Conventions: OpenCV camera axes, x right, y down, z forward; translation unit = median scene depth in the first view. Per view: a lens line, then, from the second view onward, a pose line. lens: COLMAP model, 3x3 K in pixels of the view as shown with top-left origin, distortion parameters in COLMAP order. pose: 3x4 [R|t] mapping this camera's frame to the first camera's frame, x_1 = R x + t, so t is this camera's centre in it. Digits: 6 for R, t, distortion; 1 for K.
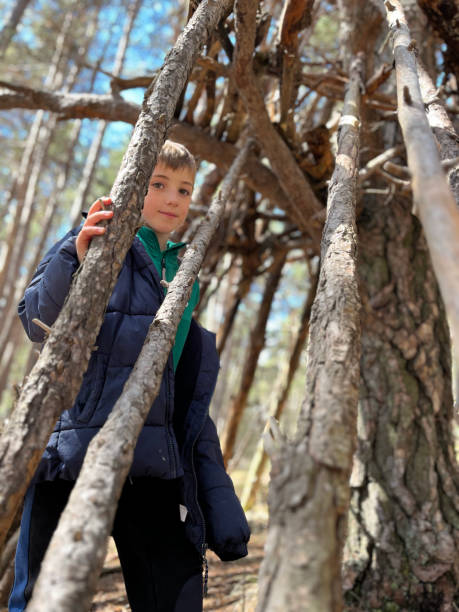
lens RADIAL K [[464.8, 0, 232.5], [0, 464.8, 305.4], [0, 0, 1]] dist [0.061504, -0.085153]
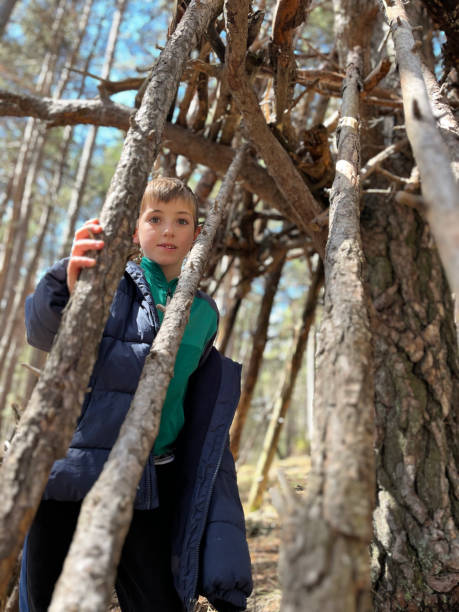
lens RADIAL K [[463.1, 0, 229.5], [0, 463.1, 306.0], [0, 0, 1]] dist [0.066908, -0.090183]
pose [[0.999386, -0.034199, -0.007567, 0.000864], [0.034336, 0.999234, 0.018798, -0.041104], [0.006919, -0.019046, 0.999795, 0.034092]]
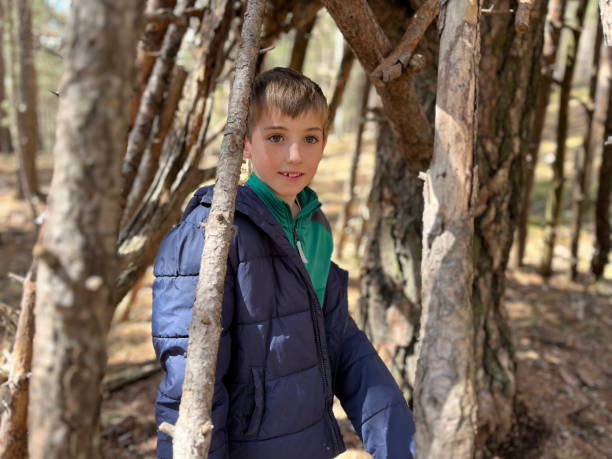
lens RADIAL K [[464.8, 0, 306.0], [0, 464.8, 229.5], [0, 0, 1]] dist [0.061504, -0.085153]
pose [[0.994640, -0.074569, 0.071635, 0.012081], [0.023968, 0.840168, 0.541796, -0.404844], [-0.100586, -0.537174, 0.837452, 0.381487]]
